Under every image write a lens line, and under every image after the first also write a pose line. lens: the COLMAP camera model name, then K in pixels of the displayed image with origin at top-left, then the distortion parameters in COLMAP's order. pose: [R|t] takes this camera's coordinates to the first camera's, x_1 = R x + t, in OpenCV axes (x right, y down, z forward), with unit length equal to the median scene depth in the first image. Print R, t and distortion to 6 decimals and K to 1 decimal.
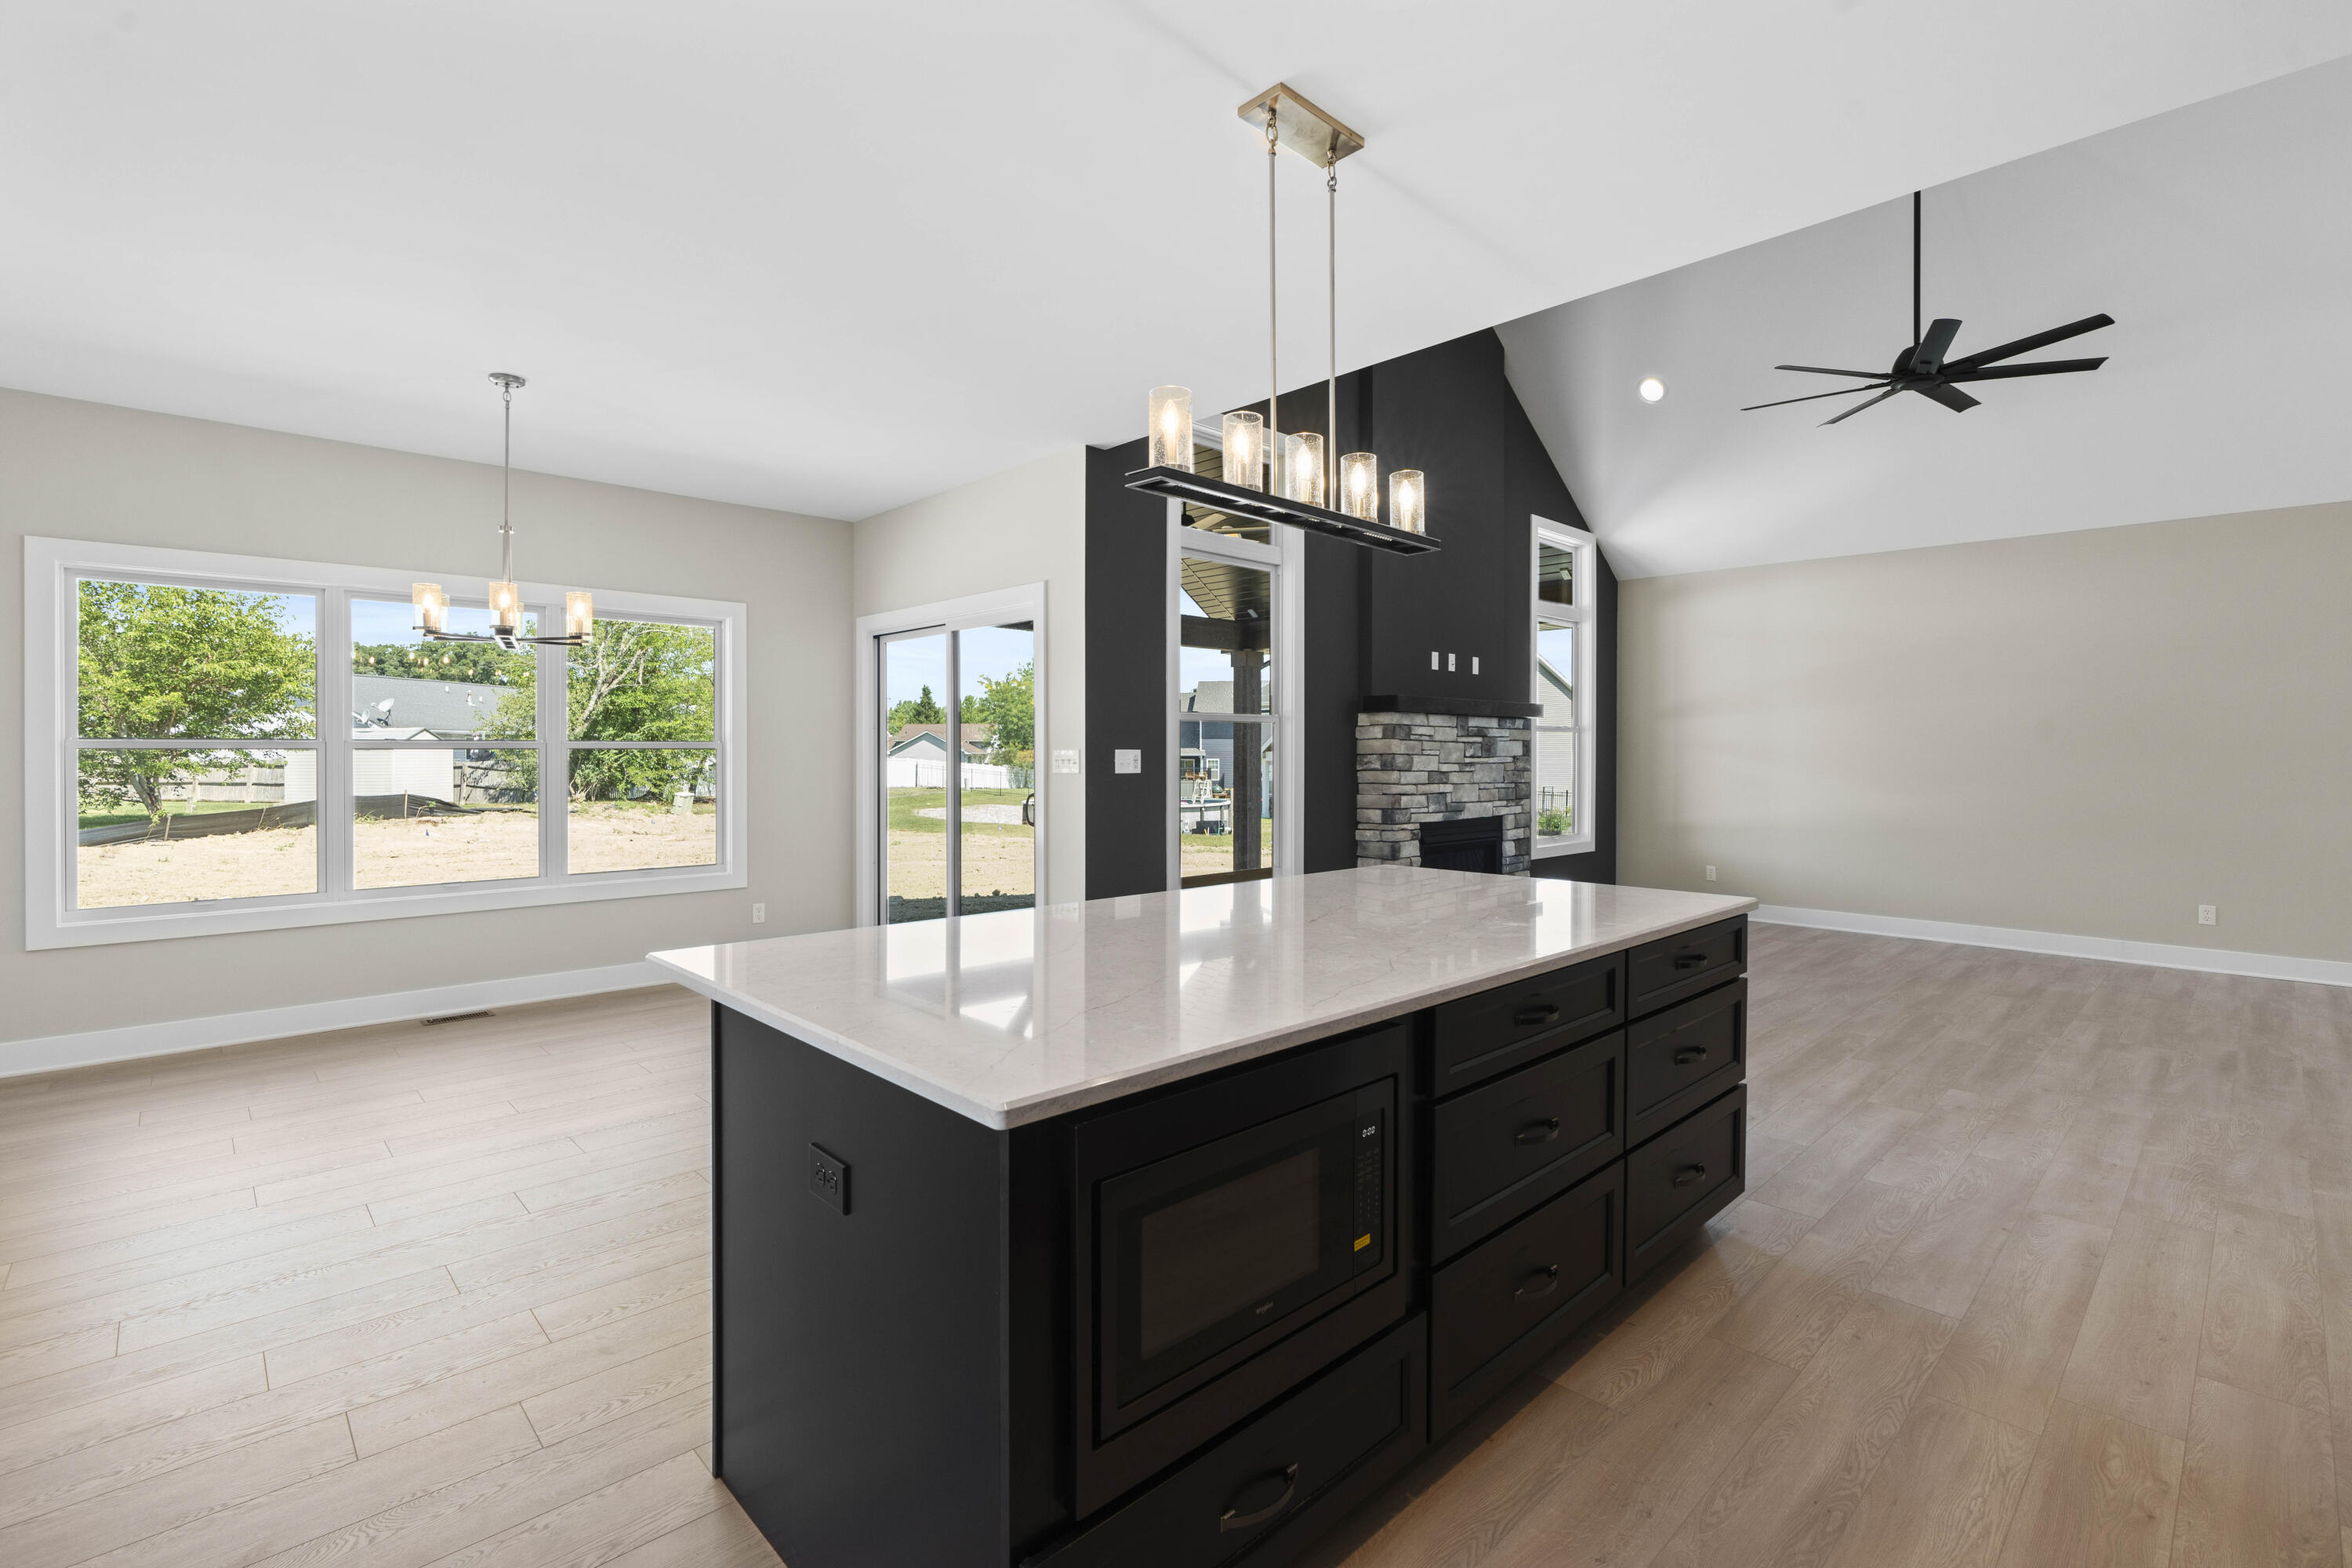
lens RADIAL K [[1060.3, 0, 1196.8], [0, 1060.3, 752.4], [0, 0, 1]] dist [-0.008589, 0.003352]
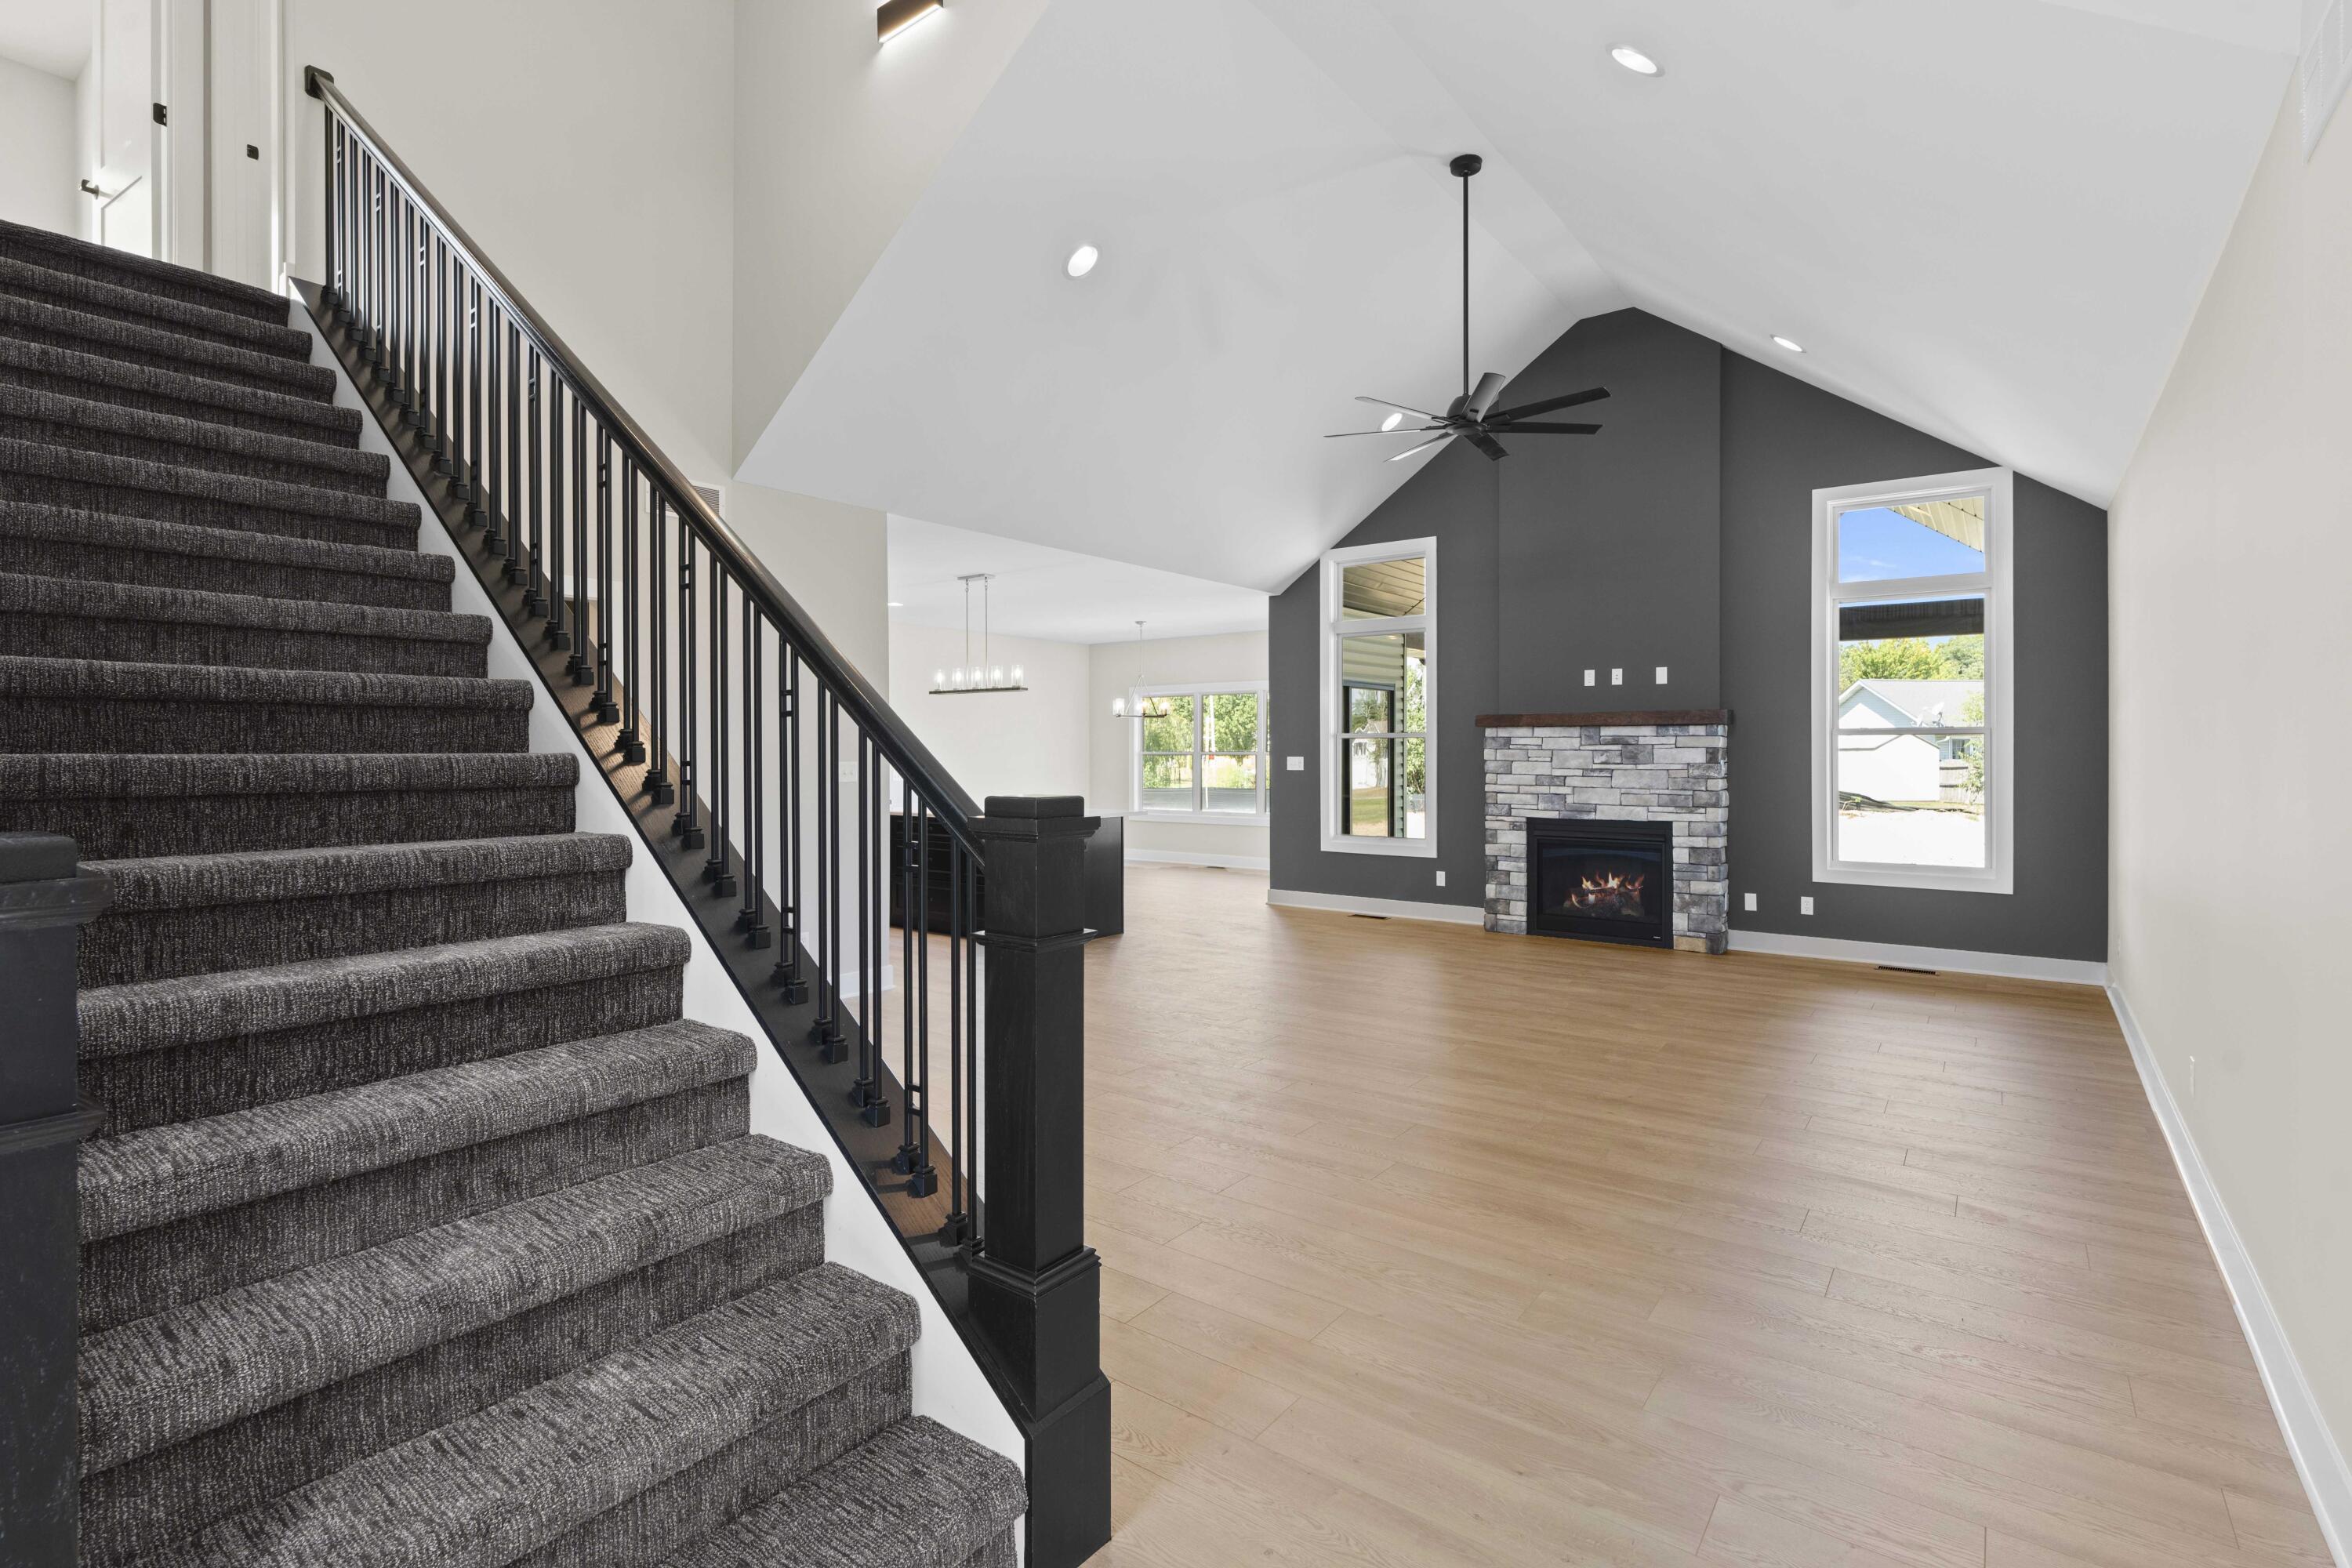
lens RADIAL K [[1148.5, 0, 1166.4], [0, 1148.5, 758.5], [0, 0, 1]] dist [-0.008955, 0.003751]
pose [[0.156202, 0.004414, -0.987715, 1.326778], [0.001170, 0.999988, 0.004654, -0.006858], [0.987724, -0.001882, 0.156195, 0.356651]]
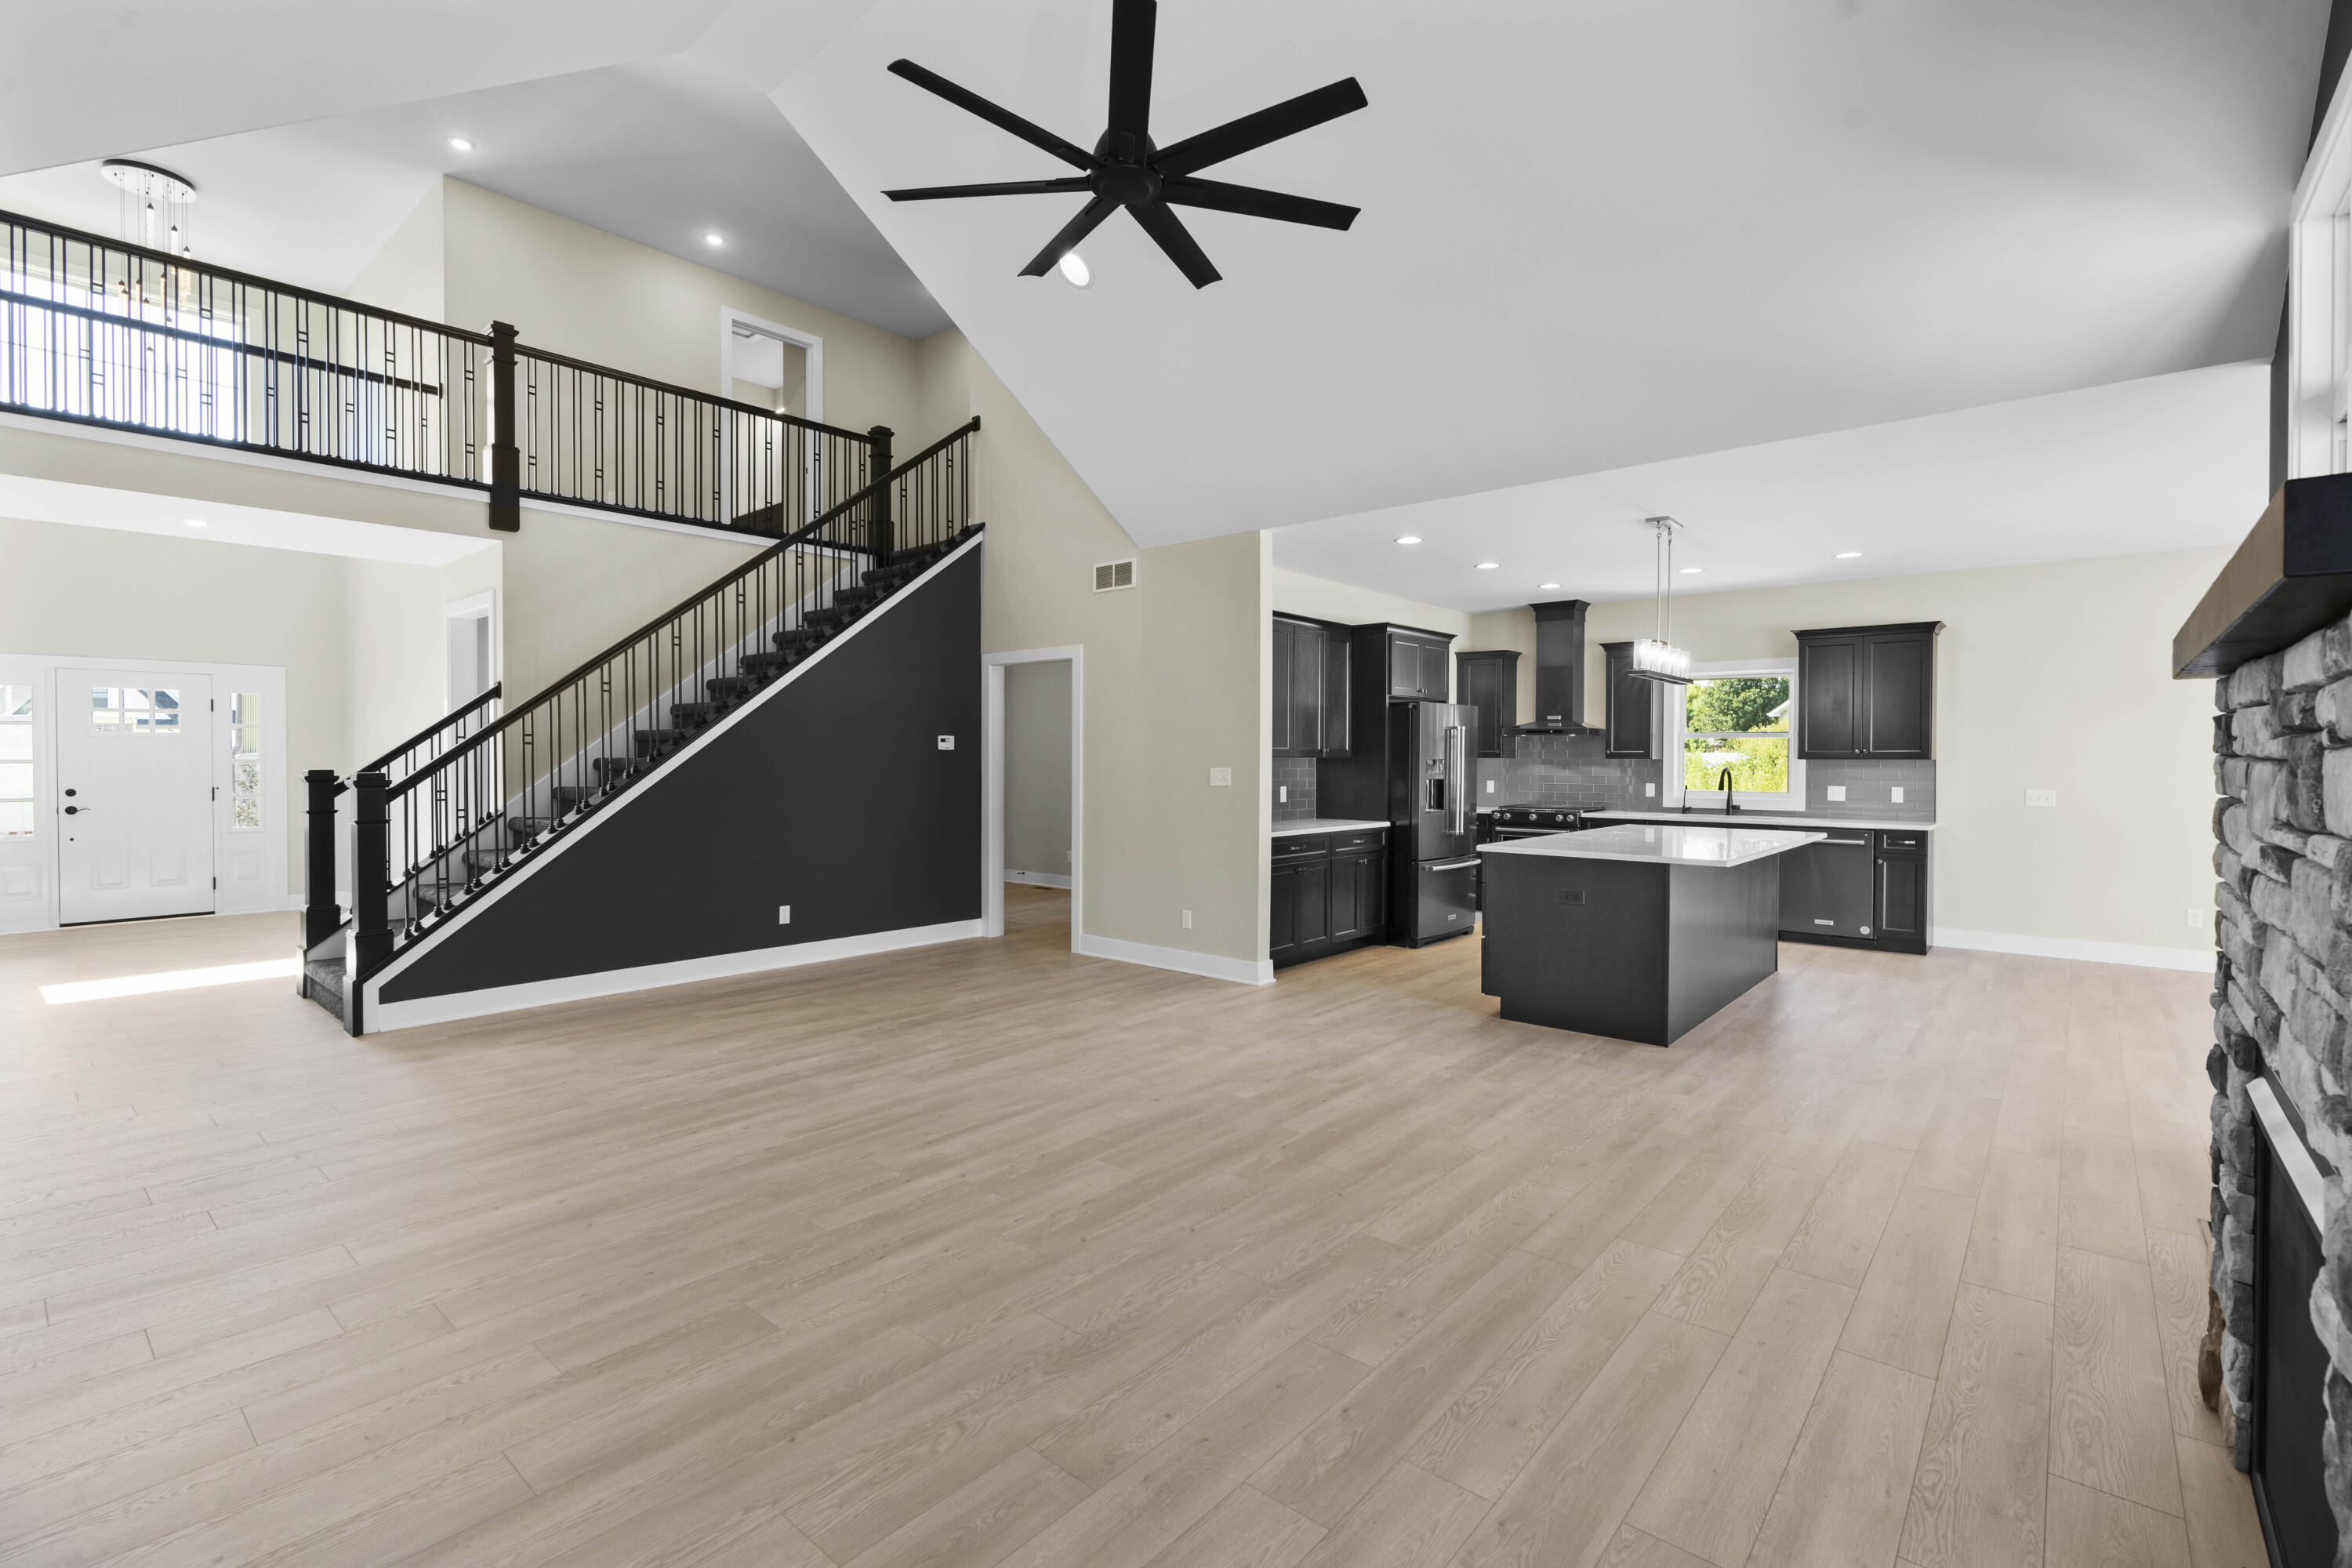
lens RADIAL K [[1060.3, 0, 1164.9], [0, 1060.3, 775.5], [0, 0, 1]] dist [-0.008589, 0.003352]
pose [[-0.997524, 0.001818, -0.070305, 0.506274], [0.000589, 0.999847, 0.017491, -0.009552], [0.070326, 0.017406, -0.997372, 1.184883]]
